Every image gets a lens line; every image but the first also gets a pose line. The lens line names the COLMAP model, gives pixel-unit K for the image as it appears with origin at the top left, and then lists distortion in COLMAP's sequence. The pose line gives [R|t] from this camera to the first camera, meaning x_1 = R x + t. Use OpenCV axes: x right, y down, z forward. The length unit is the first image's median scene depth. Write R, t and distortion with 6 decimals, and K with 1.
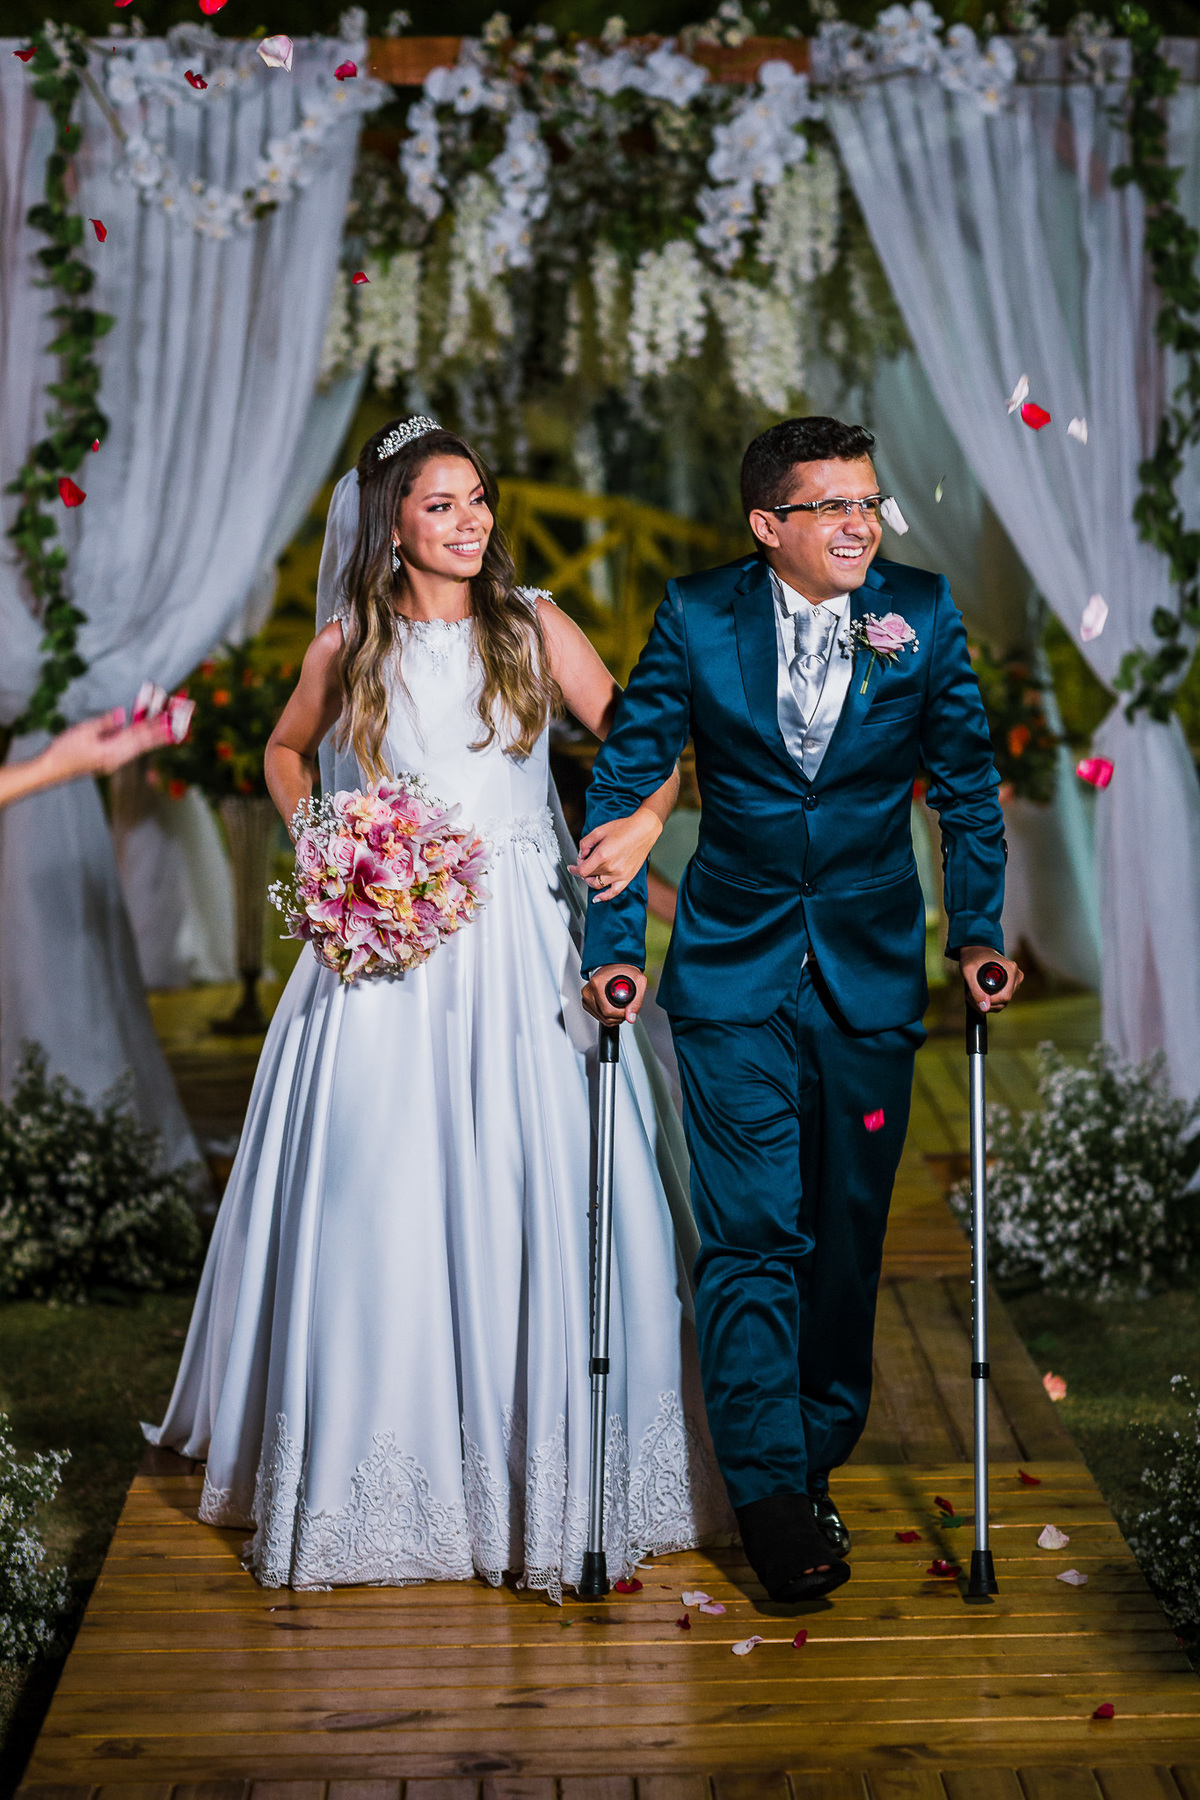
lens RADIAL K [[4436.8, 0, 600.0], [0, 4436.8, 900.0], [0, 0, 1]] dist [0.044090, 0.108552]
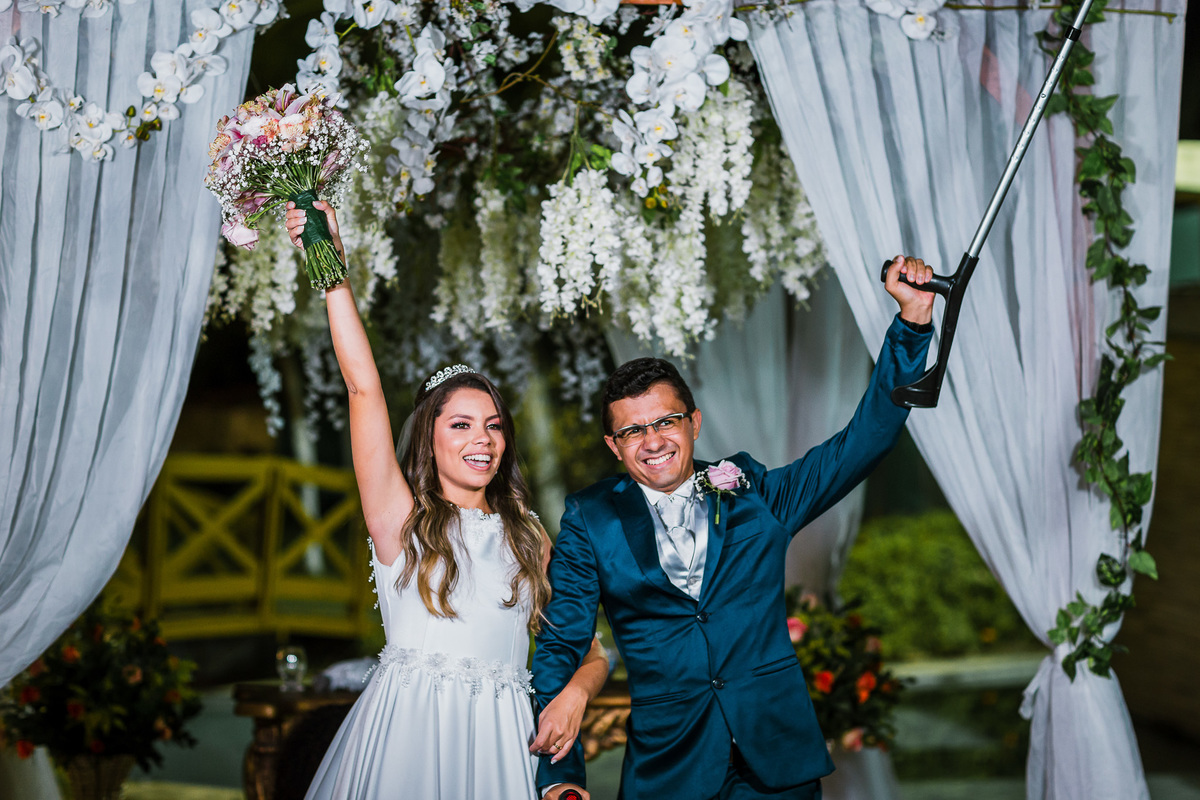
lens RADIAL K [[2957.9, 0, 600.0], [0, 2957.9, 400.0], [0, 0, 1]] dist [0.044090, 0.108552]
pose [[0.992928, -0.002714, 0.118689, -0.054947], [0.016892, 0.992796, -0.118617, -0.025691], [-0.117512, 0.119783, 0.985821, 0.389801]]
